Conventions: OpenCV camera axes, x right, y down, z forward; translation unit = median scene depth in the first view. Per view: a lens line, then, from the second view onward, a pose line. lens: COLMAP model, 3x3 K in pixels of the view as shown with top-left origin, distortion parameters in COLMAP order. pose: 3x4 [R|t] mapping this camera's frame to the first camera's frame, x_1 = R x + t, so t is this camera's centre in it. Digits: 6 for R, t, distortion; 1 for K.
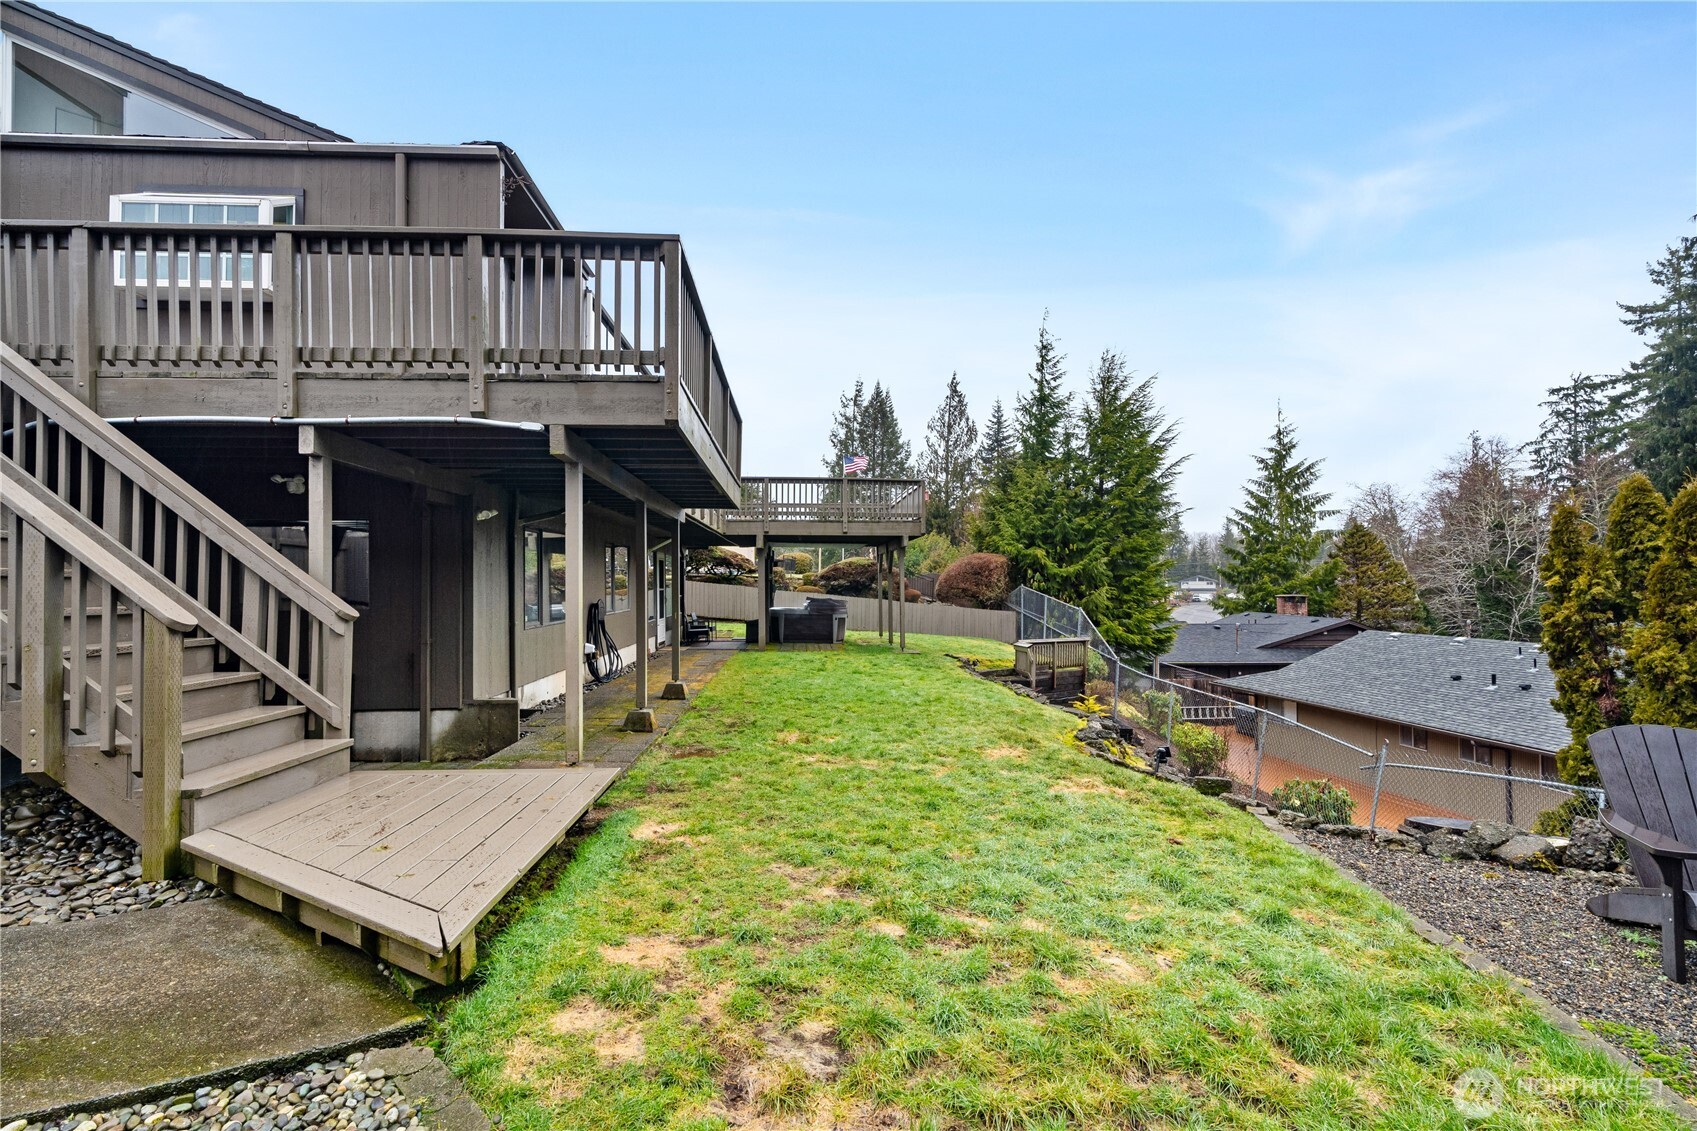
lens RADIAL K [[777.5, 0, 843.7], [0, 777.5, 583.0], [0, 0, 1]] dist [-0.002309, -0.000356]
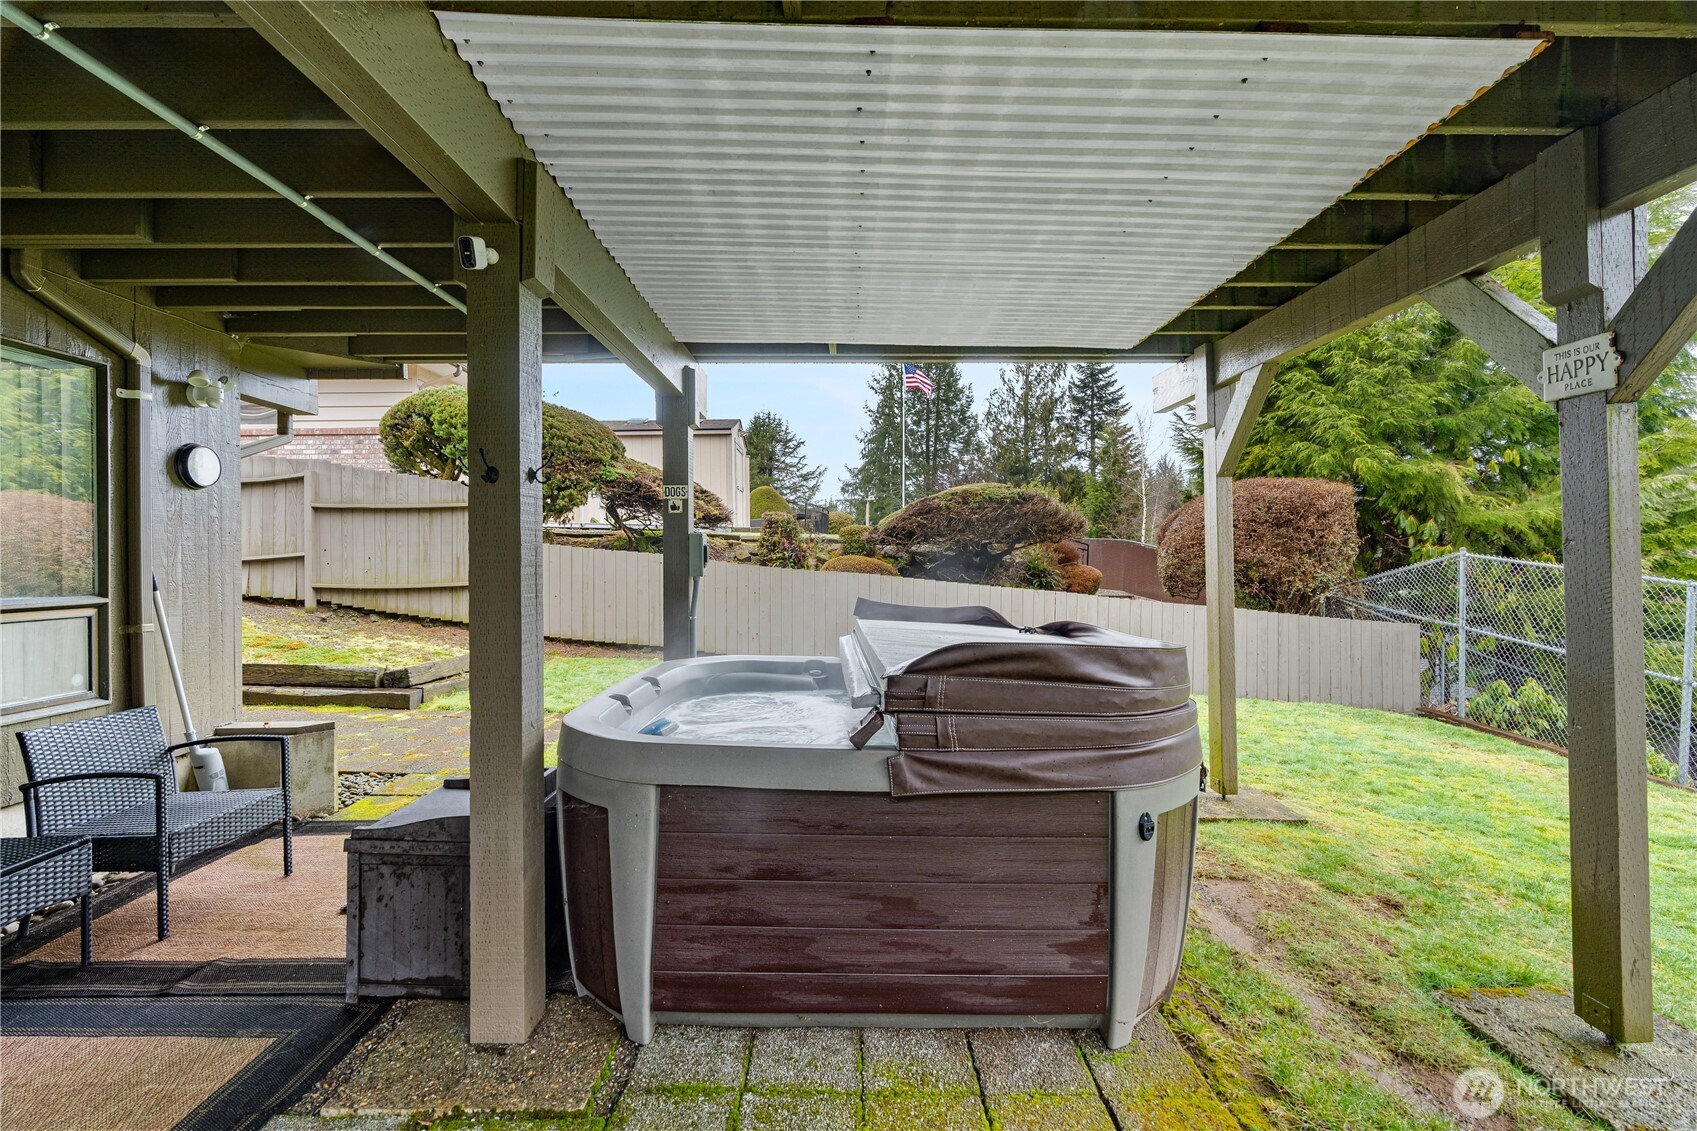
lens RADIAL K [[777.5, 0, 849.6], [0, 777.5, 566.0], [0, 0, 1]] dist [-0.002309, -0.000356]
pose [[0.999181, -0.001779, -0.040424, -0.031478], [0.001949, 0.999989, 0.004180, 0.007714], [0.040417, -0.004255, 0.999174, 0.626086]]
